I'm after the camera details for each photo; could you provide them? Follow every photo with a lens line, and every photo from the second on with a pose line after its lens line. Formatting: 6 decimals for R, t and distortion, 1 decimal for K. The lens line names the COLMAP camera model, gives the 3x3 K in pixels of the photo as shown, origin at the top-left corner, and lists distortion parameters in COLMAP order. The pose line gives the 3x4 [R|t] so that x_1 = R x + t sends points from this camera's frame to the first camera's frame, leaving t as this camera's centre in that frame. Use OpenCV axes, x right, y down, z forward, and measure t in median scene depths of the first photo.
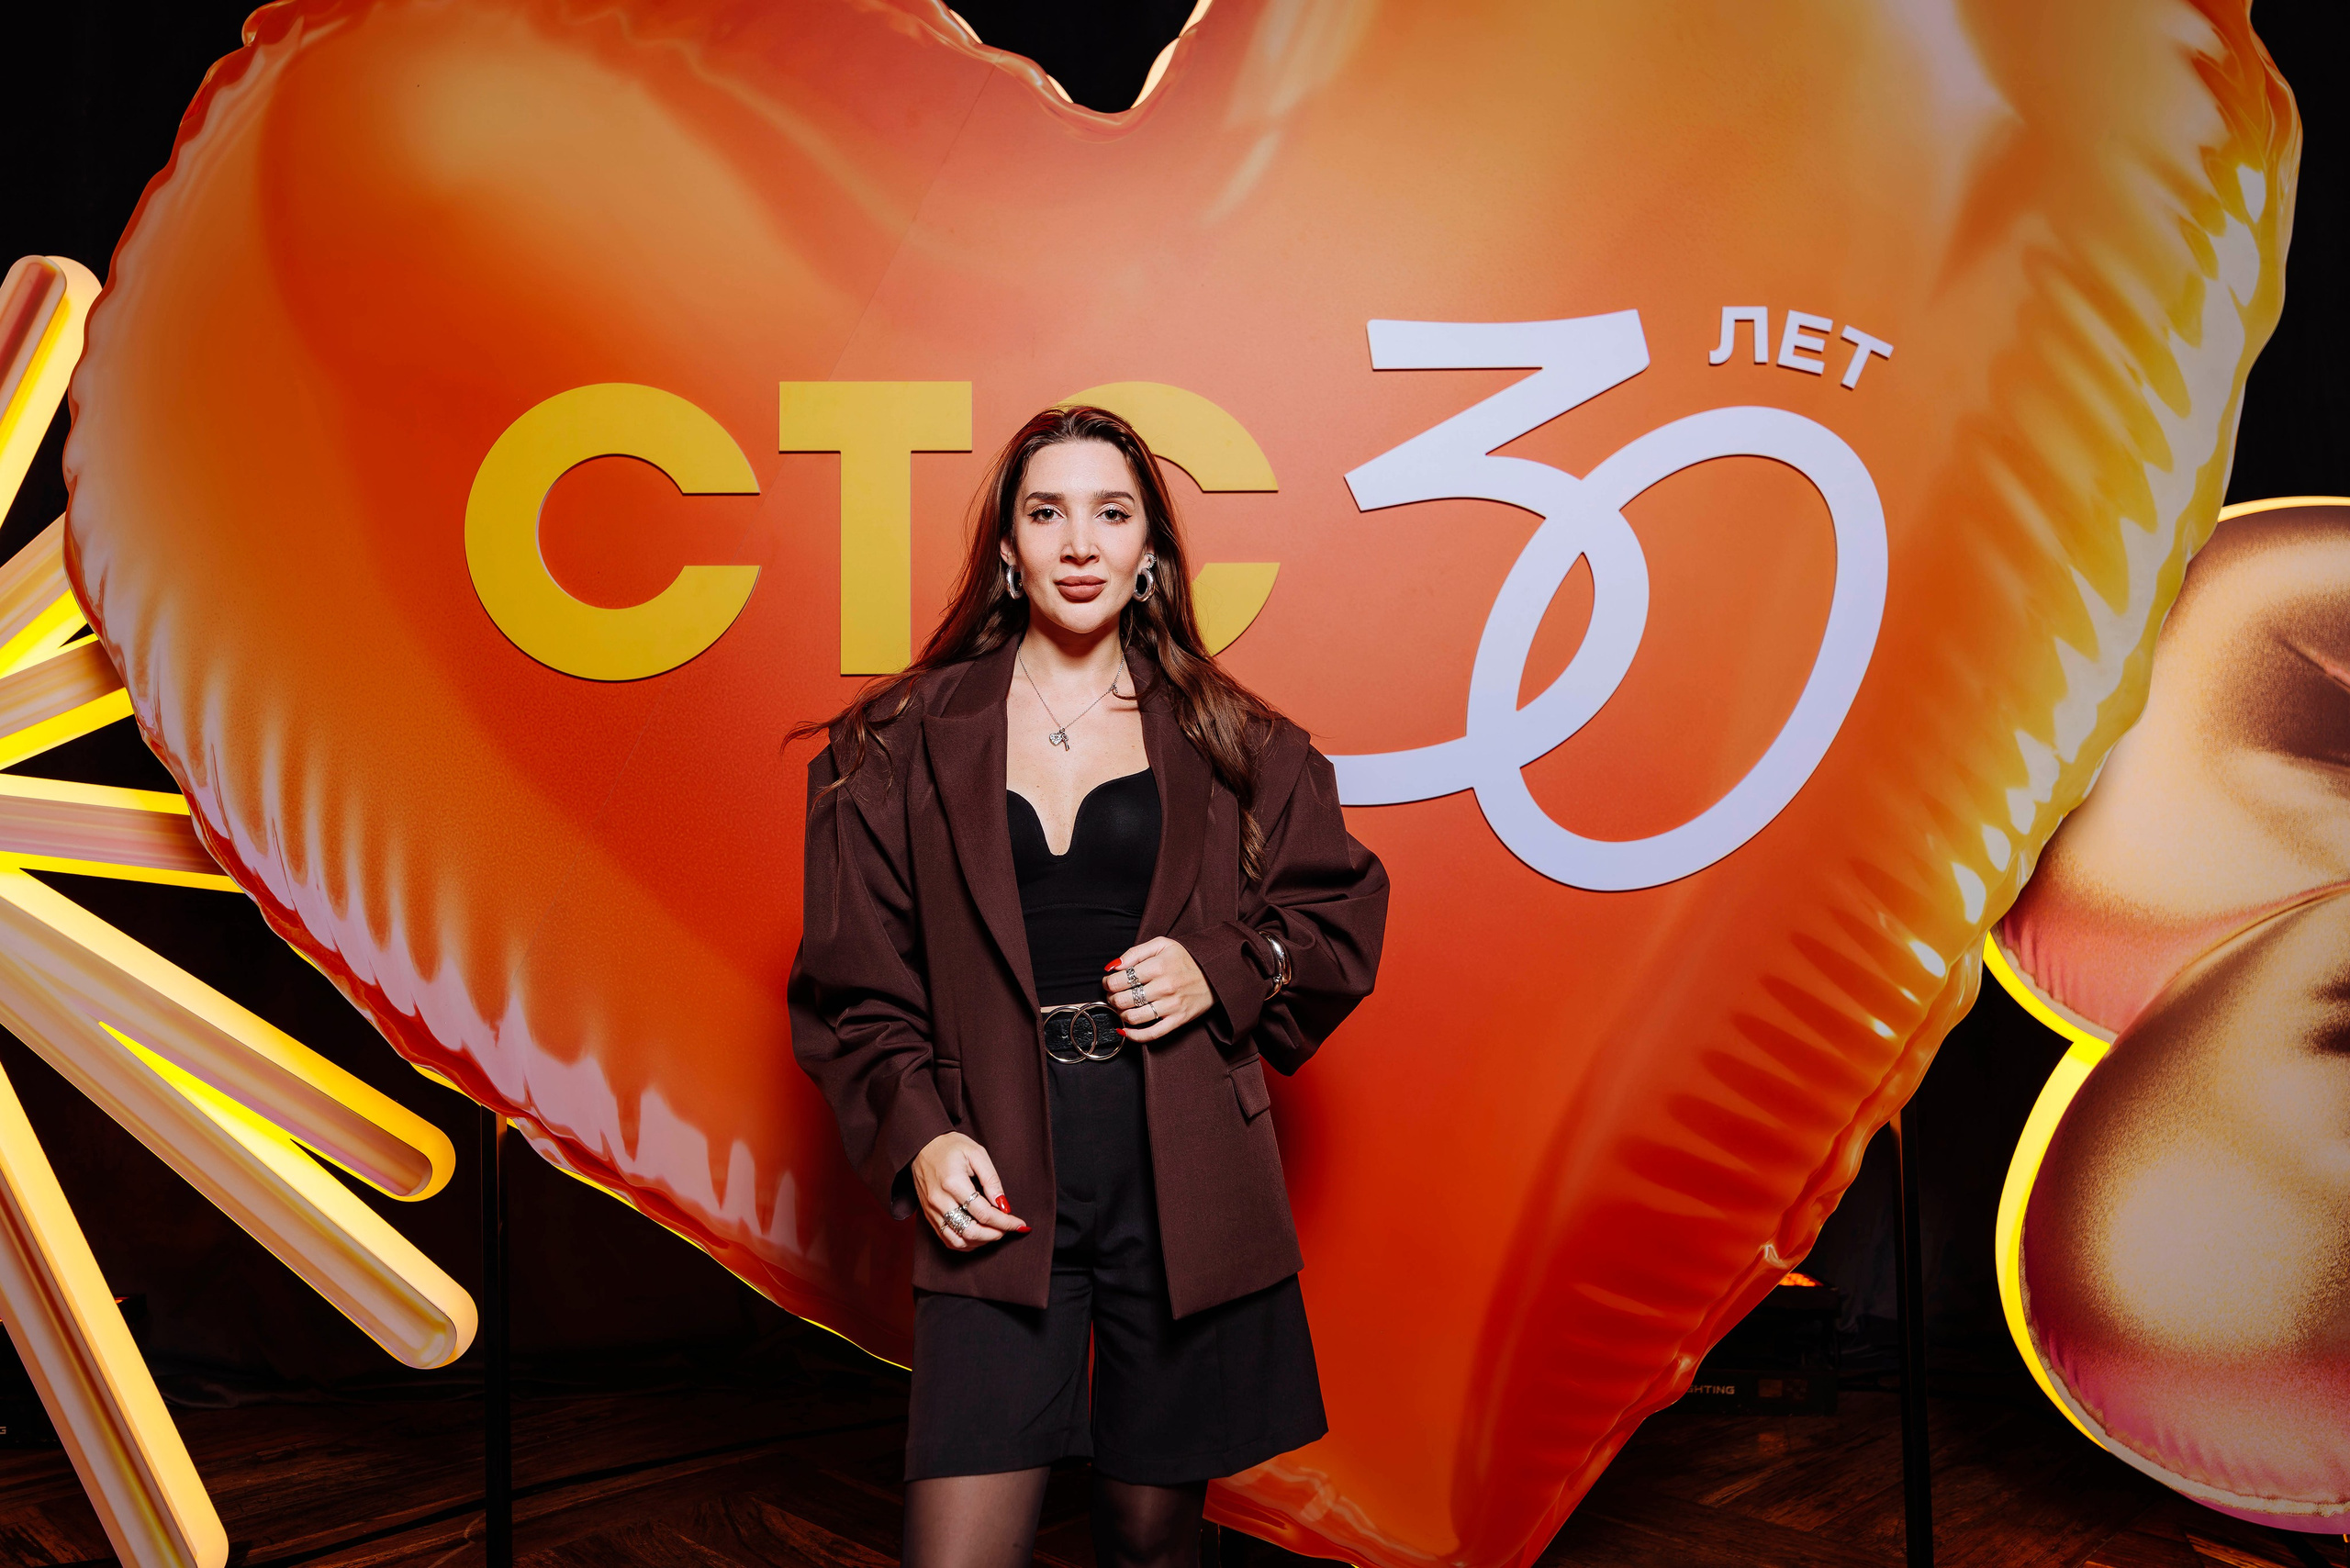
lens RADIAL K [[1784.3, 0, 1177.0], [0, 1784.3, 773.5], [0, 0, 1]] dist [-0.005515, 0.001856]
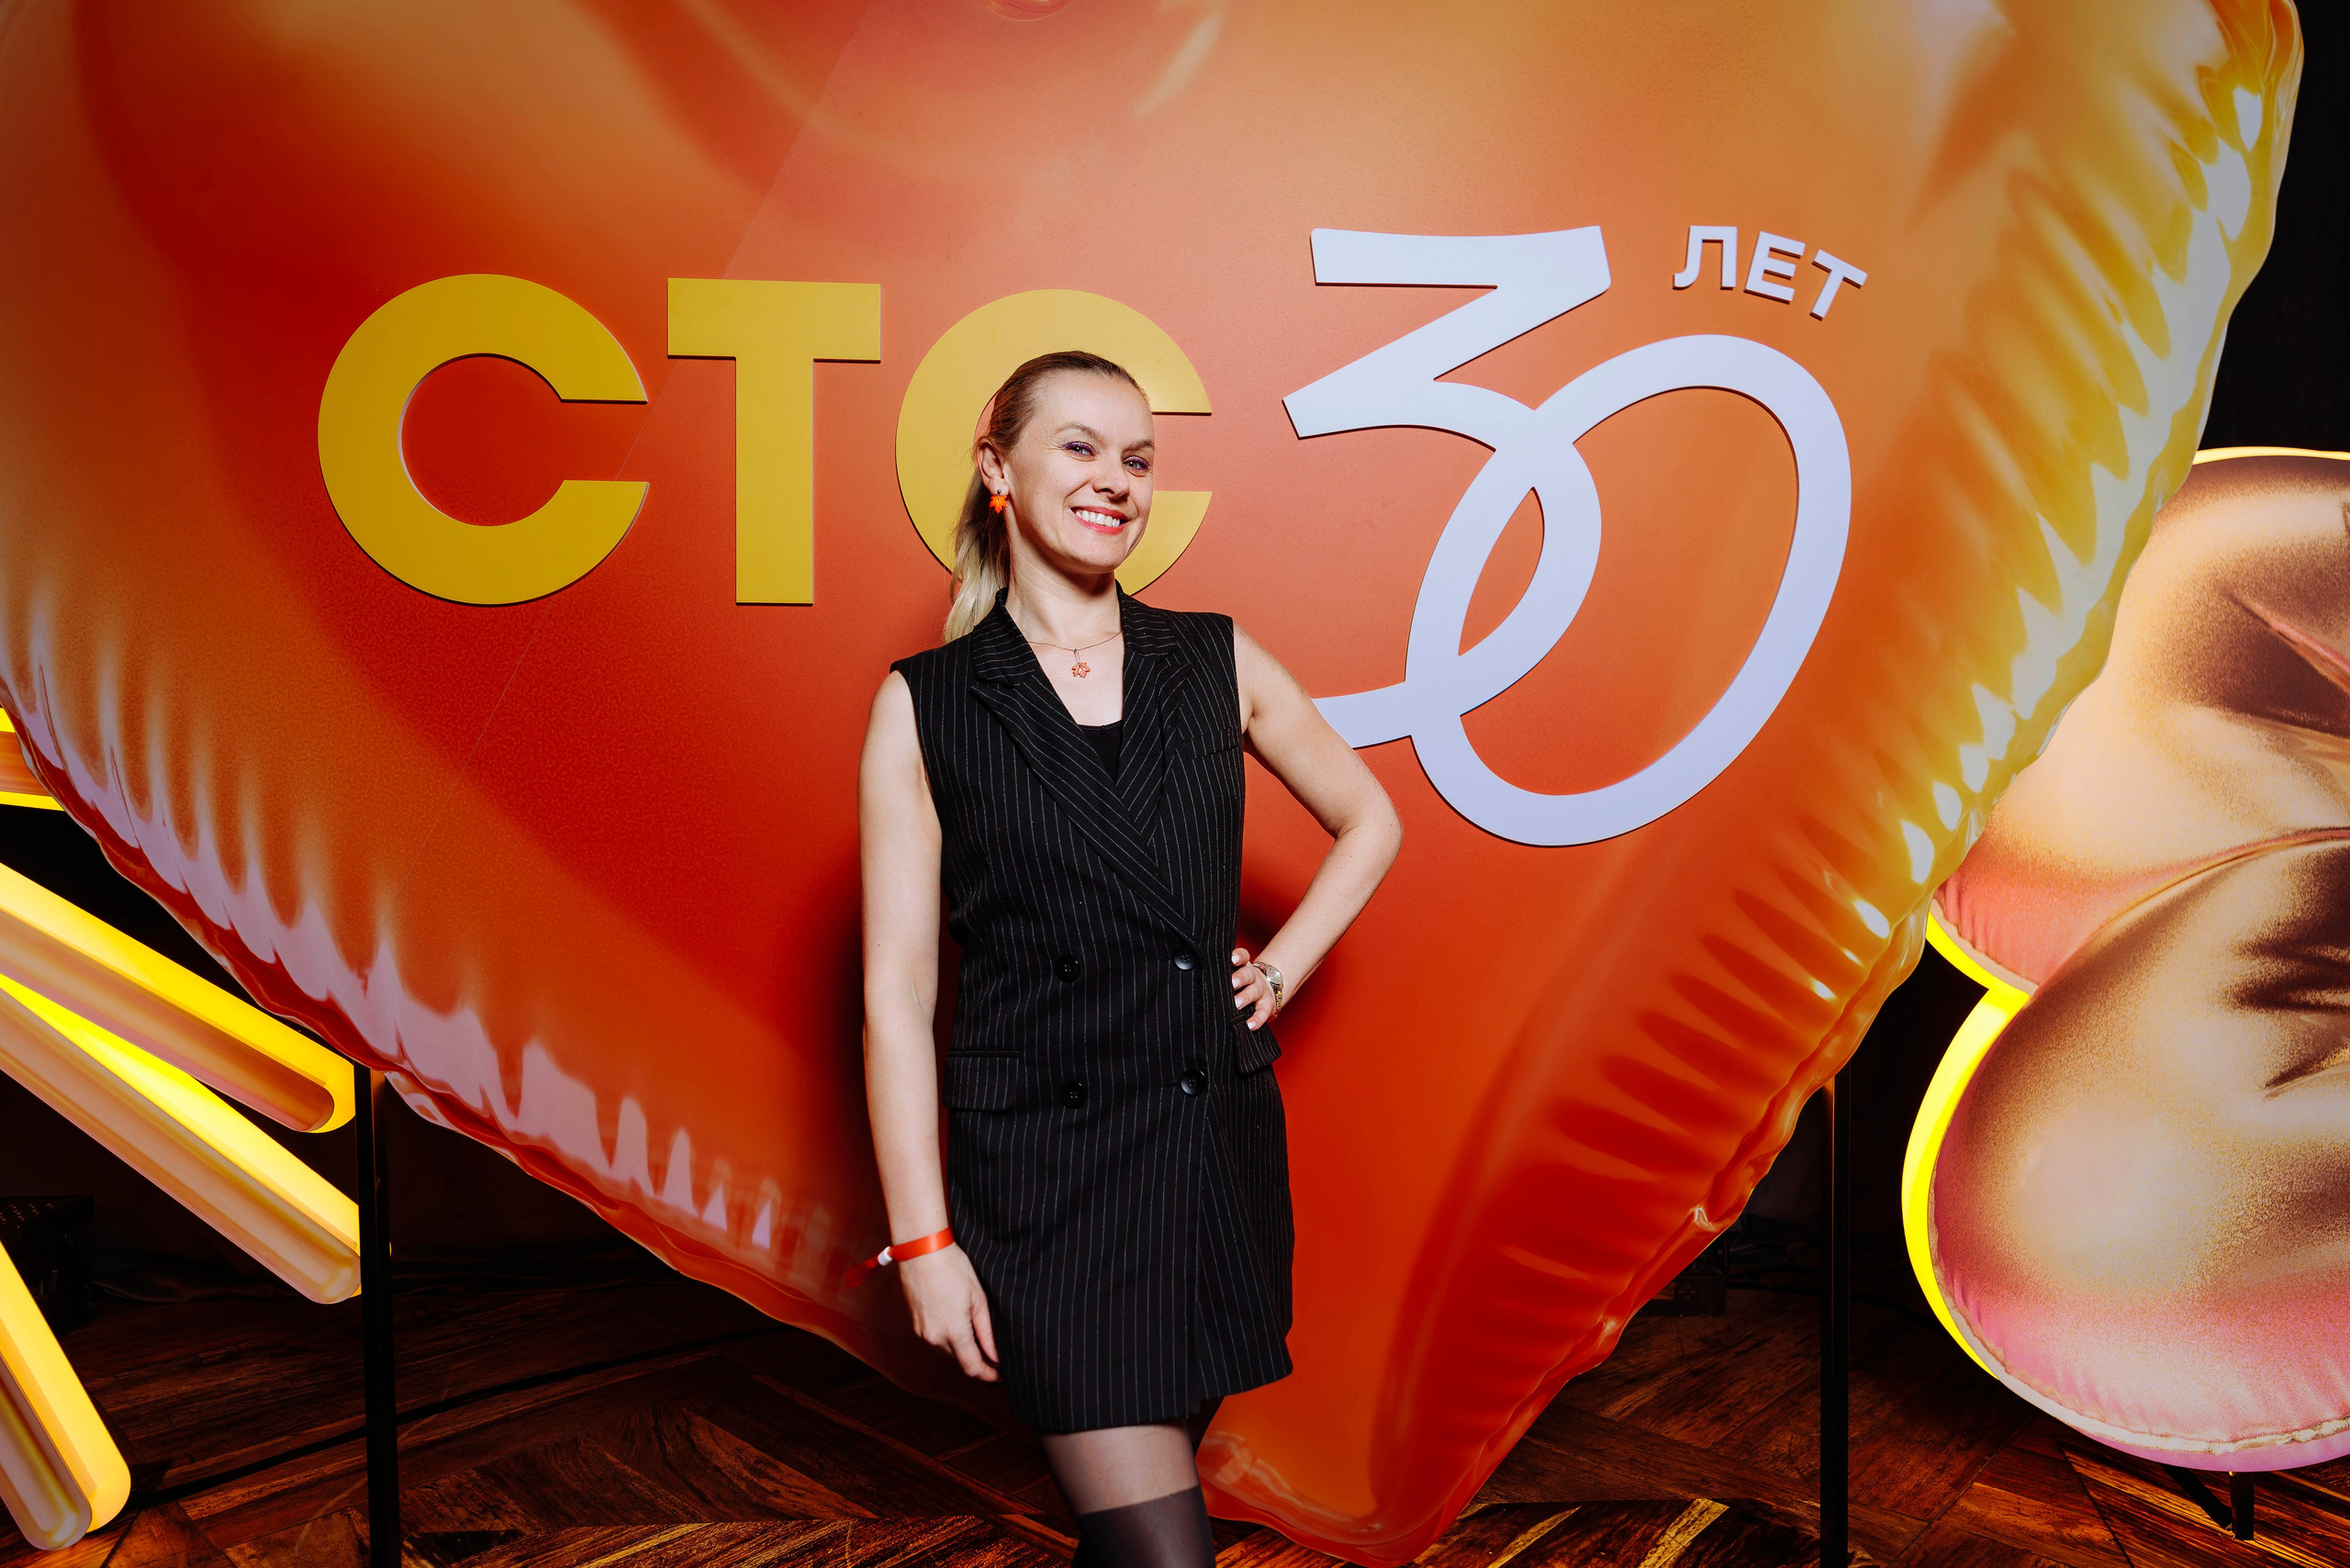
lens RADIAL K [[1514.0, 0, 1194.4], [0, 1514.0, 791.8], [0, 0, 1]] dist [-0.004155, 0.001403]
pose [[0.999040, 0.014185, 0.041452, 0.017479], [-0.017246, 0.997075, 0.074458, -0.019922], [-0.040275, -0.075102, 0.996362, 0.198128]]
